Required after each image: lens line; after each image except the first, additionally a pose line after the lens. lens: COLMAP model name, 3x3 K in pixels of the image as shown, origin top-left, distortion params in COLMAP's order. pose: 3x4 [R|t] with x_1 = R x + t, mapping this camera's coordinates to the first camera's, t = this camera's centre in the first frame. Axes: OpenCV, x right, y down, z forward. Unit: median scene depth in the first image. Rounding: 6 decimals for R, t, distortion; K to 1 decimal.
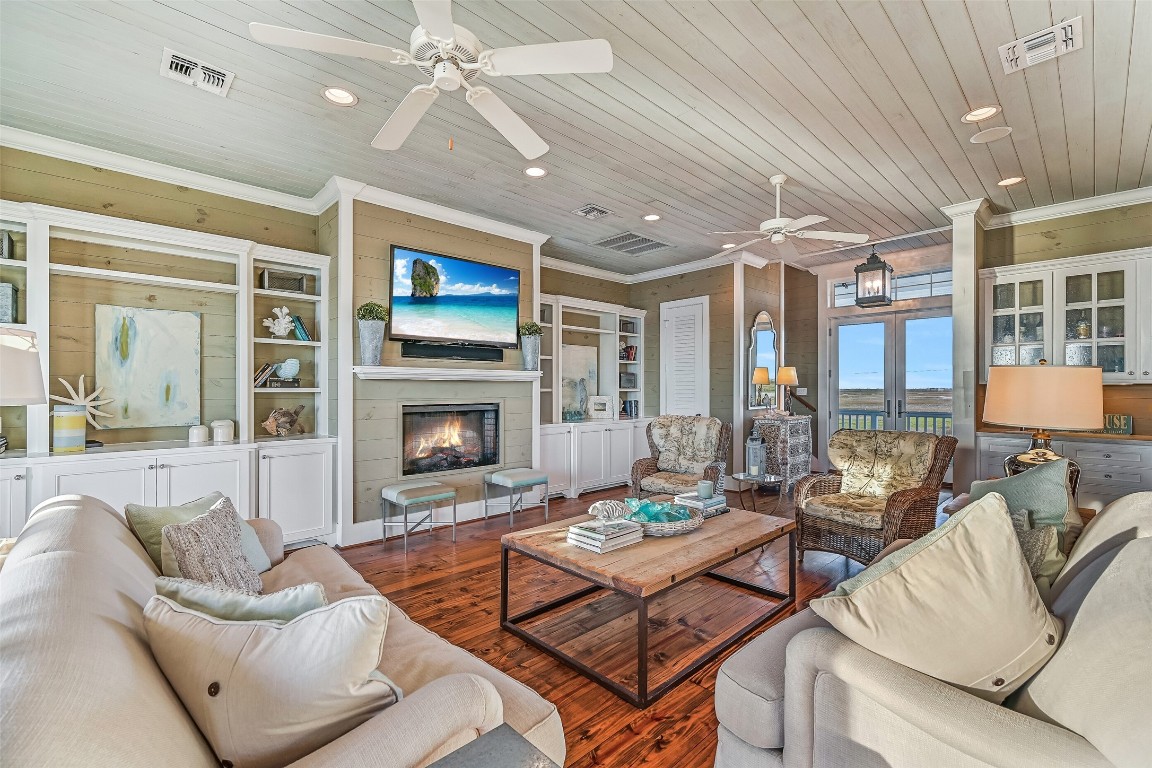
lens RADIAL K [[494.0, 0, 576.0], [0, 494.0, 384.0], [0, 0, 1]] dist [-0.000337, 0.000257]
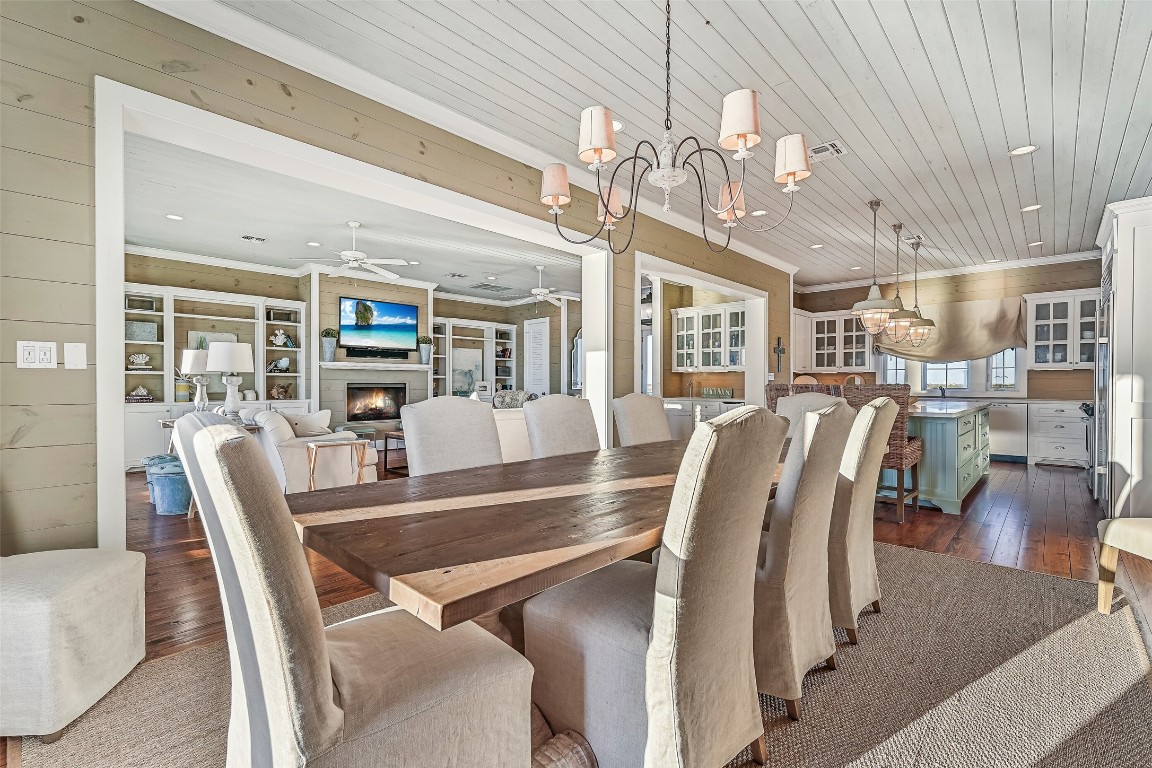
lens RADIAL K [[505.2, 0, 576.0], [0, 505.2, 384.0], [0, 0, 1]] dist [0.003962, 0.000072]
pose [[0.998289, -0.000300, 0.058476, 0.381382], [-0.000183, 0.999966, 0.008256, 0.030429], [-0.058476, -0.008253, 0.998255, -0.906428]]
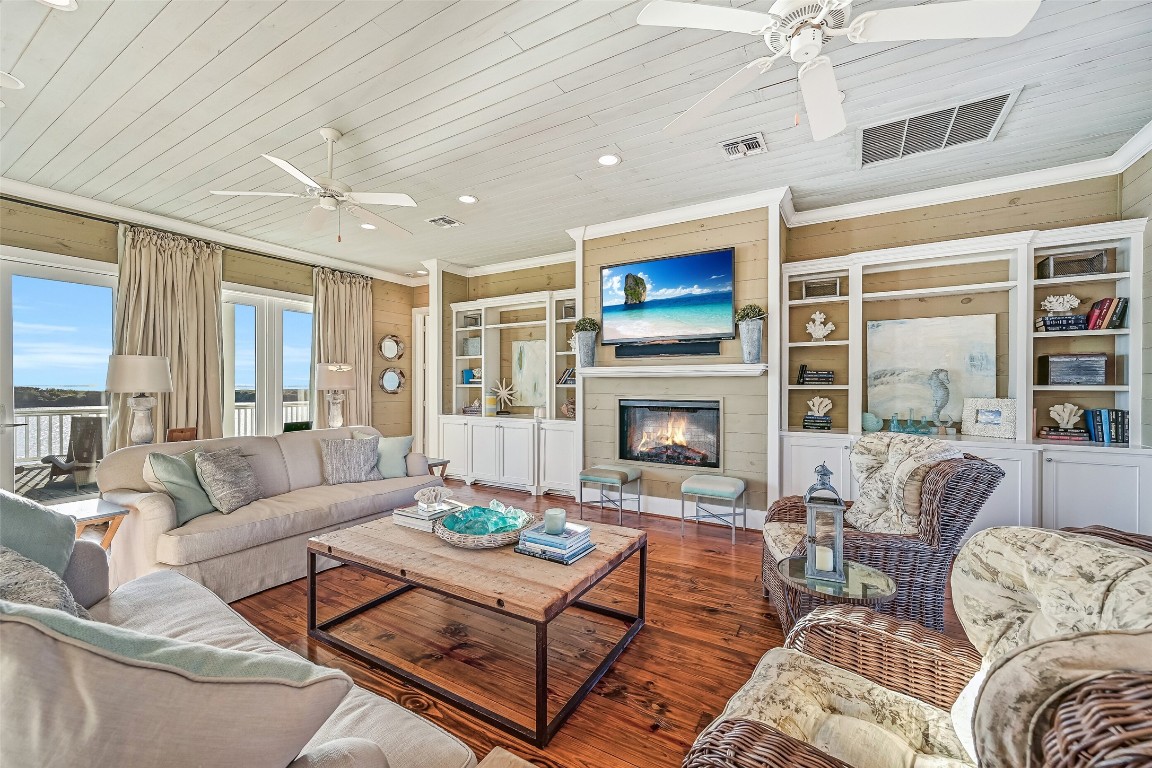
lens RADIAL K [[451.7, 0, 593.1], [0, 451.7, 383.7], [0, 0, 1]] dist [-0.000466, -0.000055]
pose [[0.287500, -0.002160, -0.957778, 0.652353], [0.006747, 0.999977, -0.000230, 0.006055], [0.957757, -0.006396, 0.287508, 0.624285]]
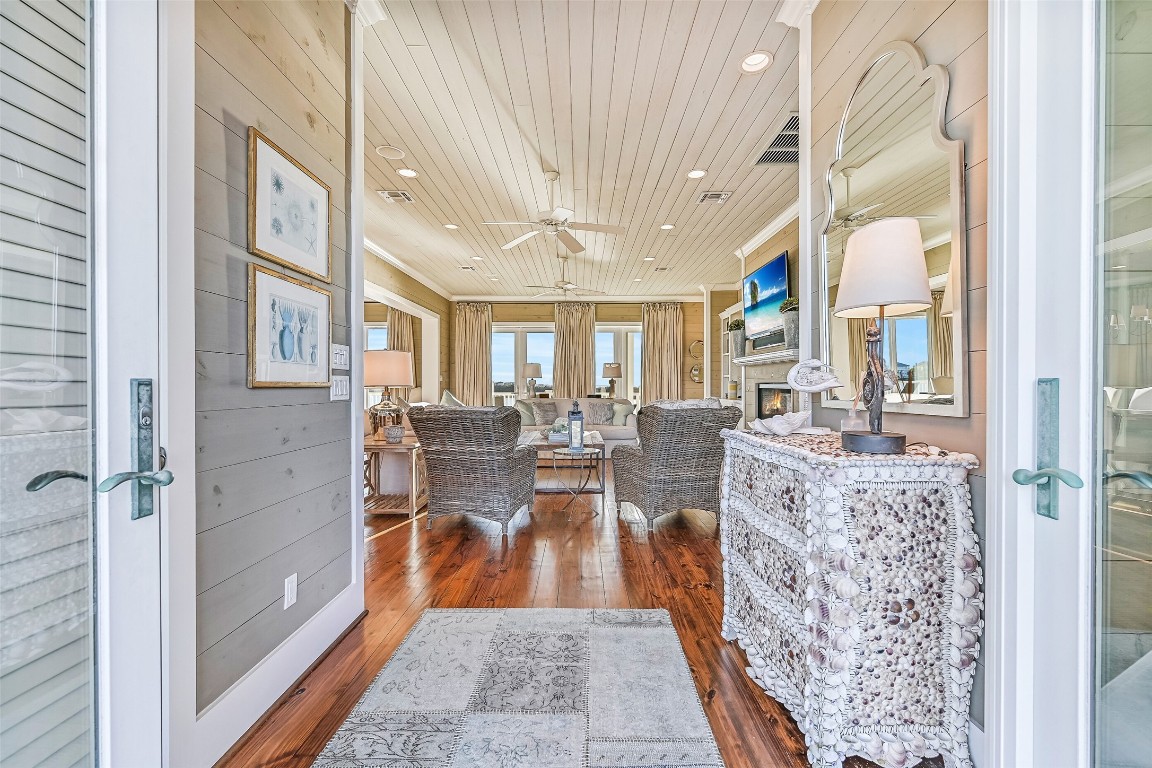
lens RADIAL K [[479.1, 0, 576.0], [0, 479.1, 384.0], [0, 0, 1]] dist [-0.000056, -0.000003]
pose [[-0.695220, -0.002028, -0.718795, 1.001039], [0.003139, 0.999978, -0.005858, 0.052273], [0.718791, -0.006329, -0.695198, 1.553443]]
